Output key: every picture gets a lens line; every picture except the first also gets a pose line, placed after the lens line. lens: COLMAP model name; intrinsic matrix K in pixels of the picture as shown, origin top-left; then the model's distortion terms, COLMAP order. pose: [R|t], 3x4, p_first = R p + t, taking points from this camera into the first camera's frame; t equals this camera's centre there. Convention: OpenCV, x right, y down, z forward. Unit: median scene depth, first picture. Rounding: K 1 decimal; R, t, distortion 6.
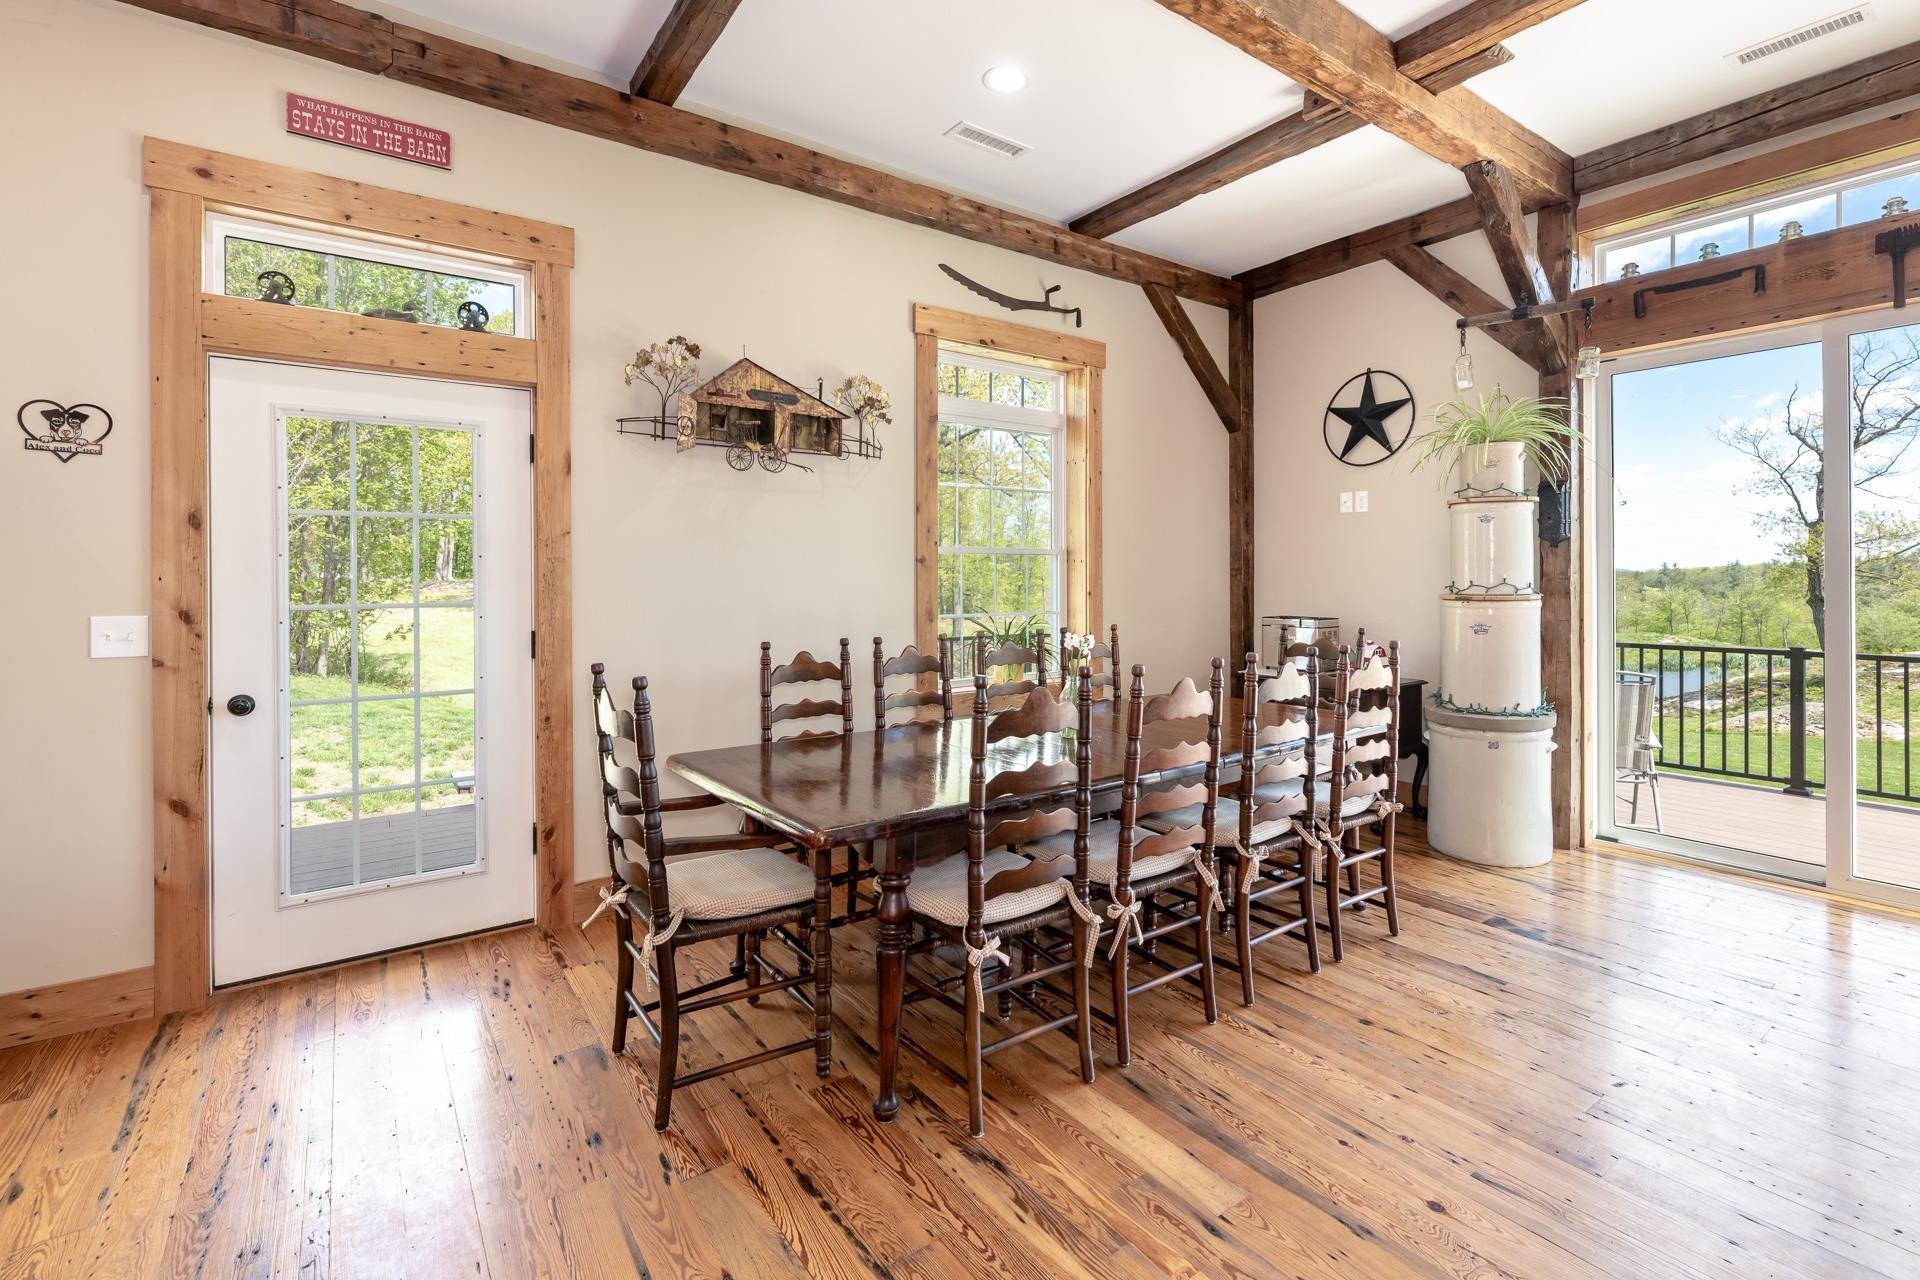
lens RADIAL K [[851.7, 0, 991.5], [0, 851.7, 579.8], [0, 0, 1]] dist [-0.007186, 0.003622]
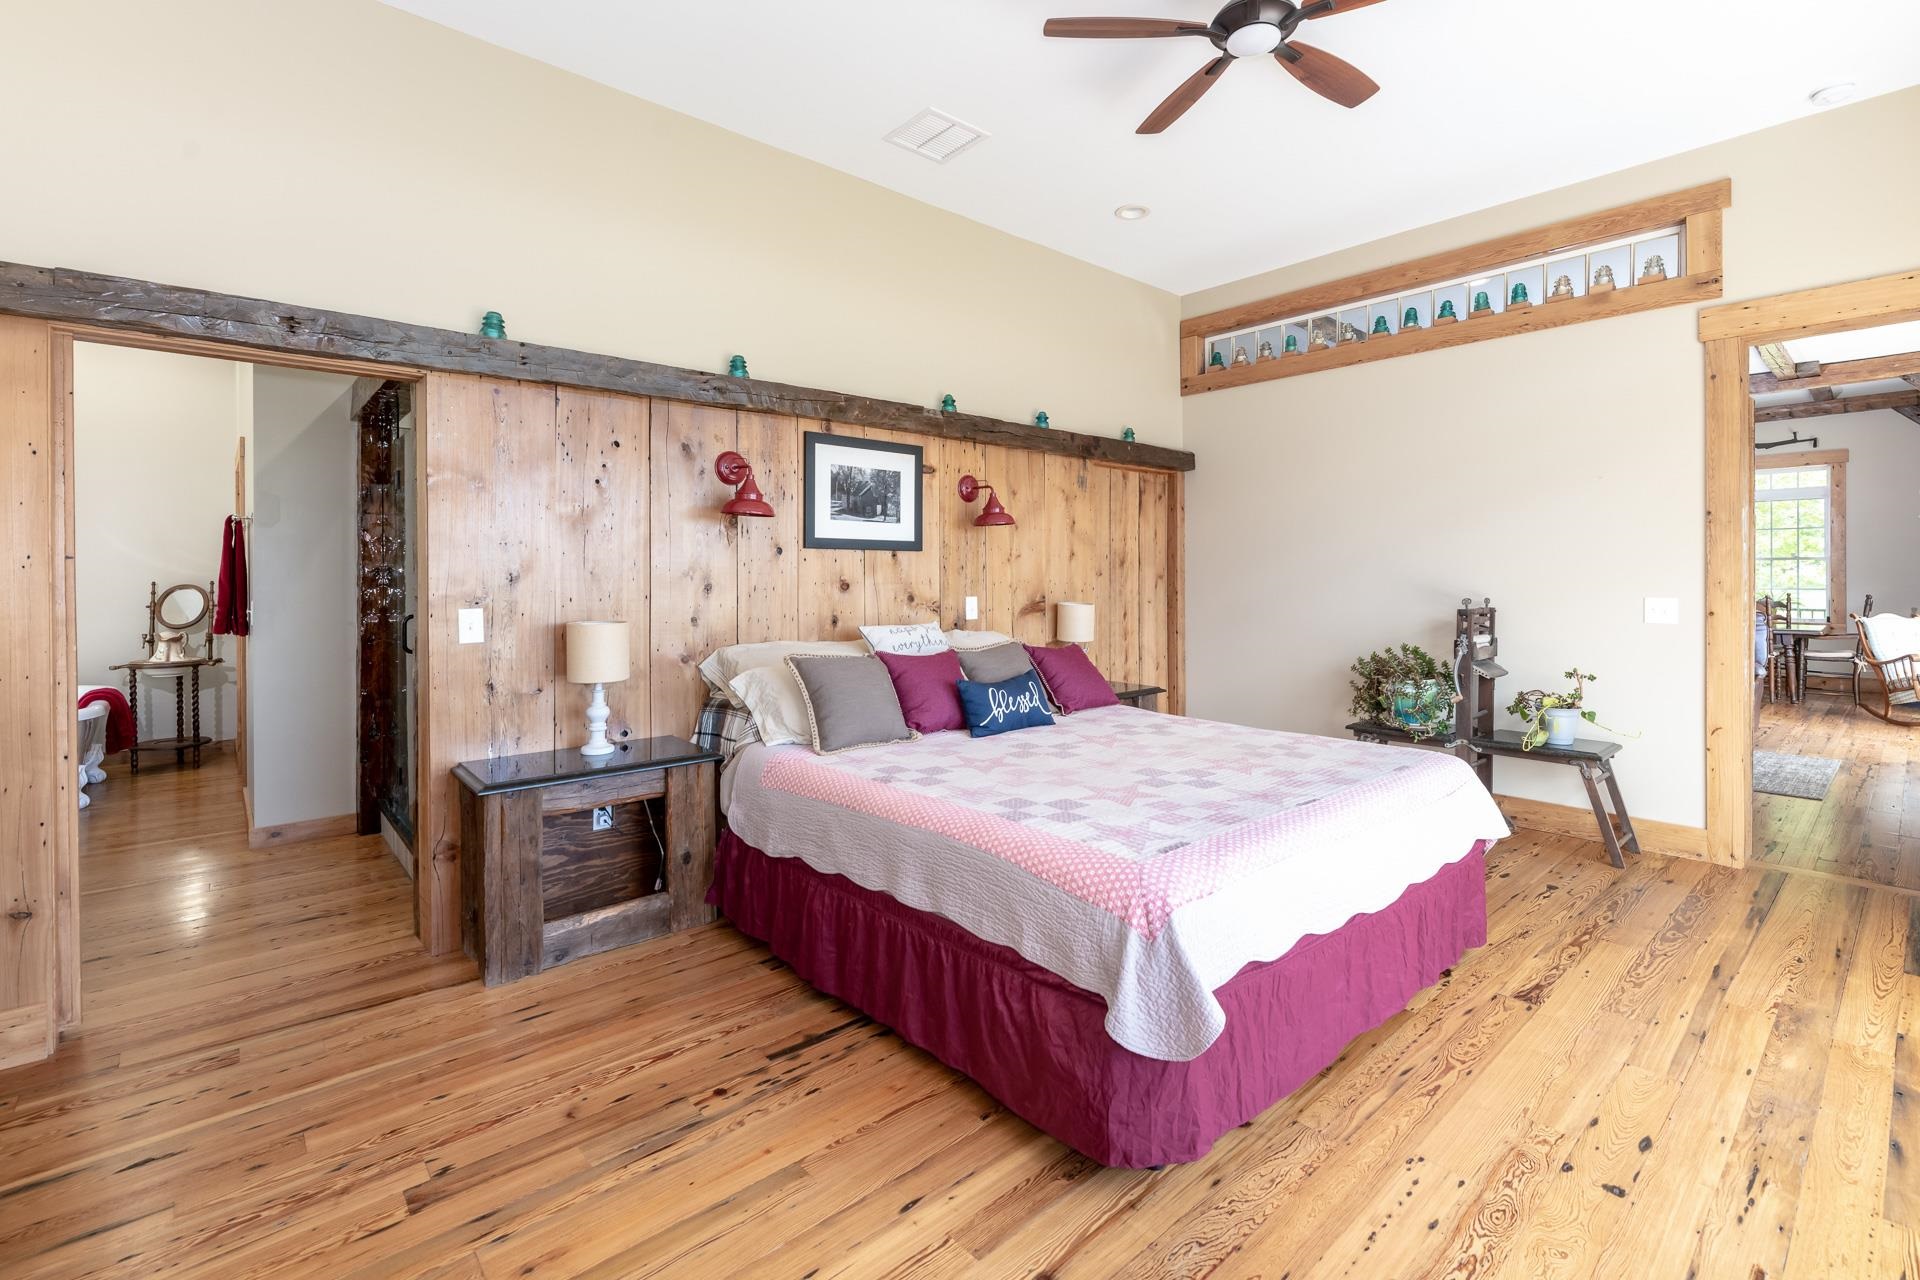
lens RADIAL K [[851.7, 0, 961.6], [0, 851.7, 584.8], [0, 0, 1]] dist [-0.007186, 0.003622]
pose [[0.074809, 0.009206, -0.997155, 2.177529], [-0.000622, 0.999958, 0.009185, 0.010903], [0.997198, -0.000067, 0.074811, -1.287185]]
